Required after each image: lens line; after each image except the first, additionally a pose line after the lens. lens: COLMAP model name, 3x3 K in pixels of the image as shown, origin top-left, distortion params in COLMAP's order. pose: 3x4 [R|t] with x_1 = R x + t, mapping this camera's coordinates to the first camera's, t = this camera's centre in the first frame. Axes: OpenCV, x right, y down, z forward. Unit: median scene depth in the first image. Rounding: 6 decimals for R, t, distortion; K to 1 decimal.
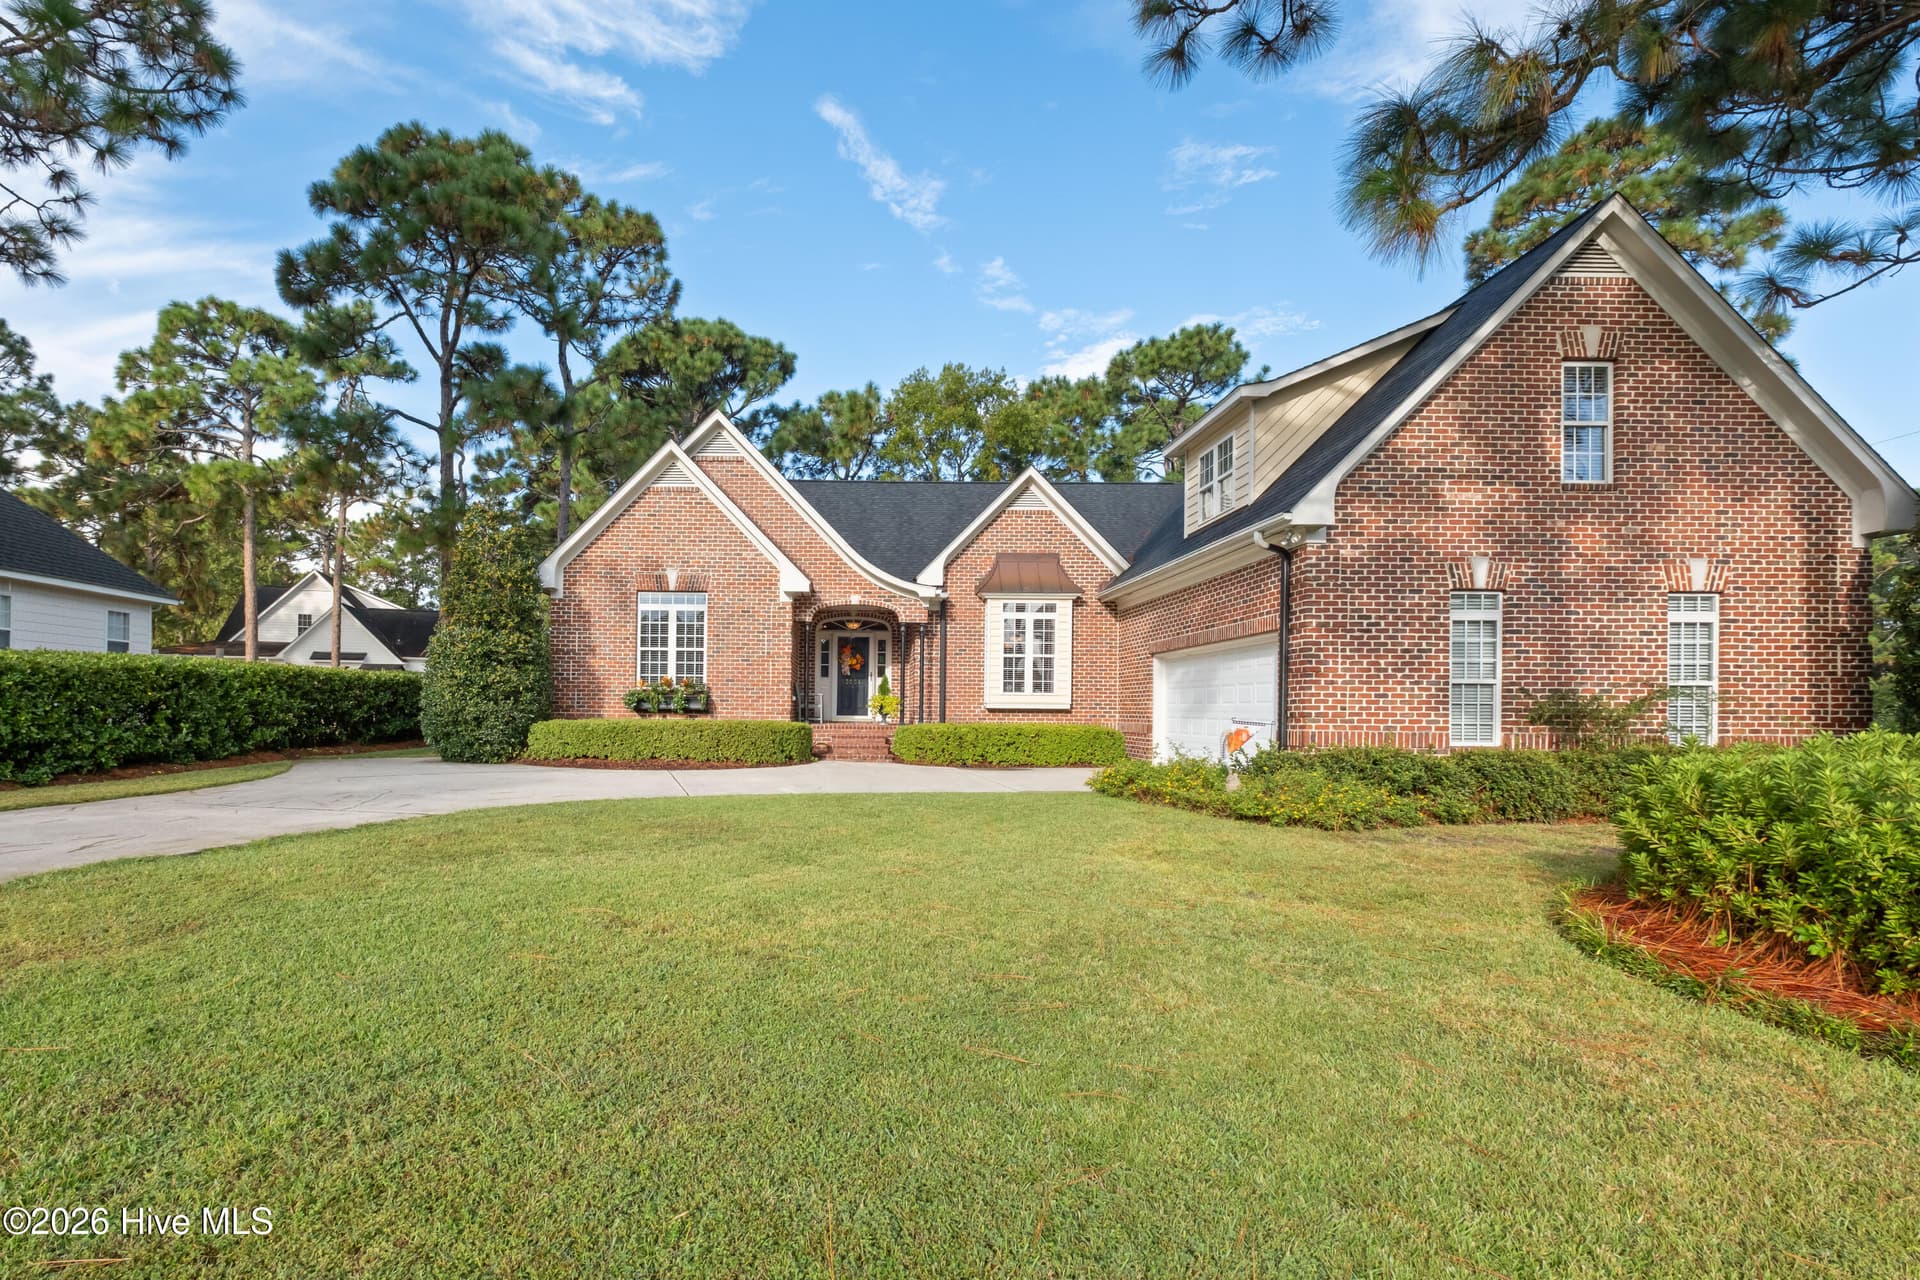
lens RADIAL K [[834.1, 0, 897.9], [0, 834.1, 708.9], [0, 0, 1]] dist [0.007005, -0.007491]
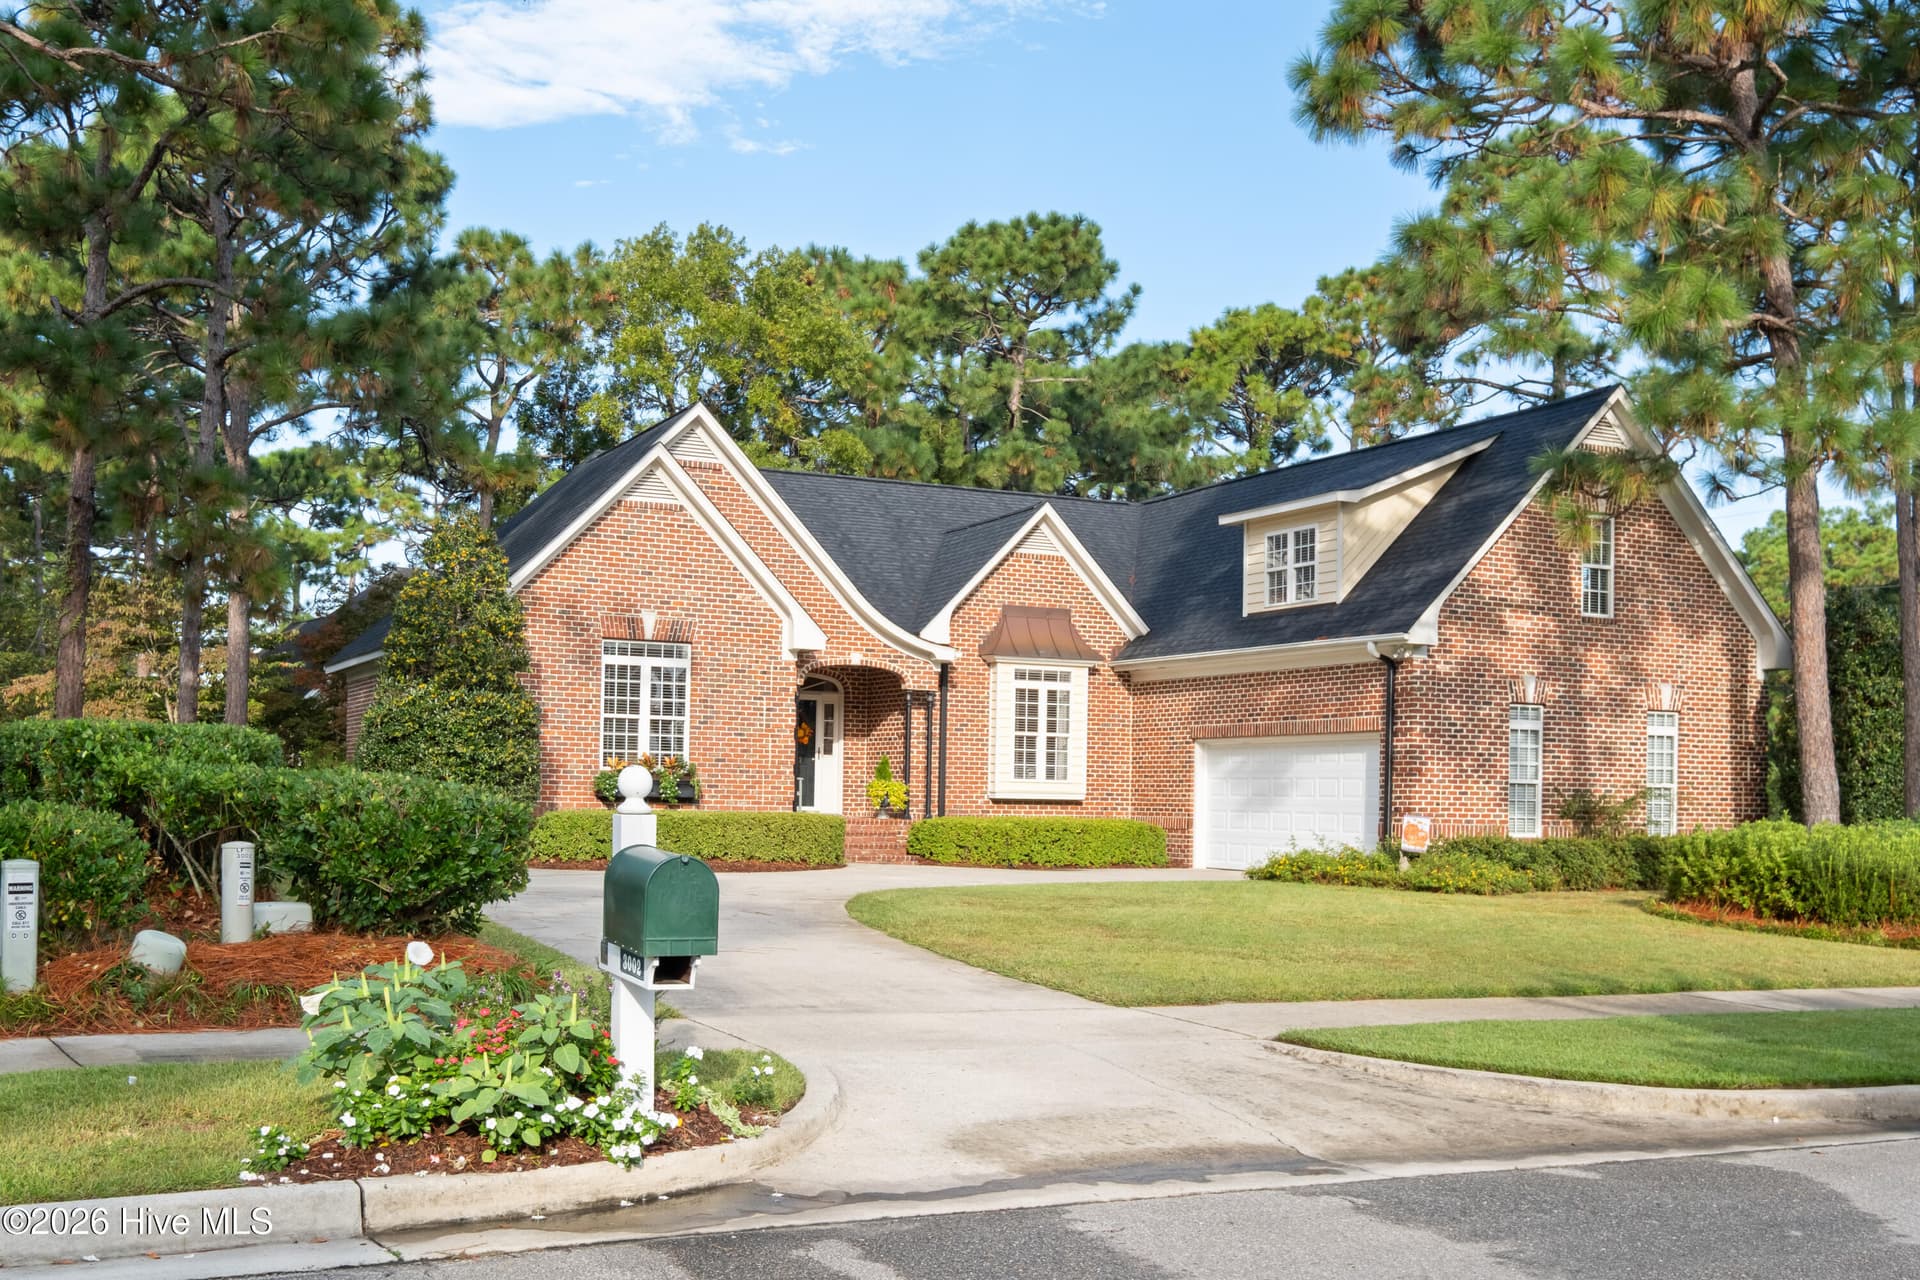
lens RADIAL K [[1990.4, 0, 970.5], [0, 1990.4, 789.0], [0, 0, 1]] dist [-0.044361, 0.000000]
pose [[0.888176, 0.009704, 0.459401, -0.868831], [-0.009250, 0.999952, -0.003239, -0.004156], [-0.459410, -0.001373, 0.888223, -0.753322]]
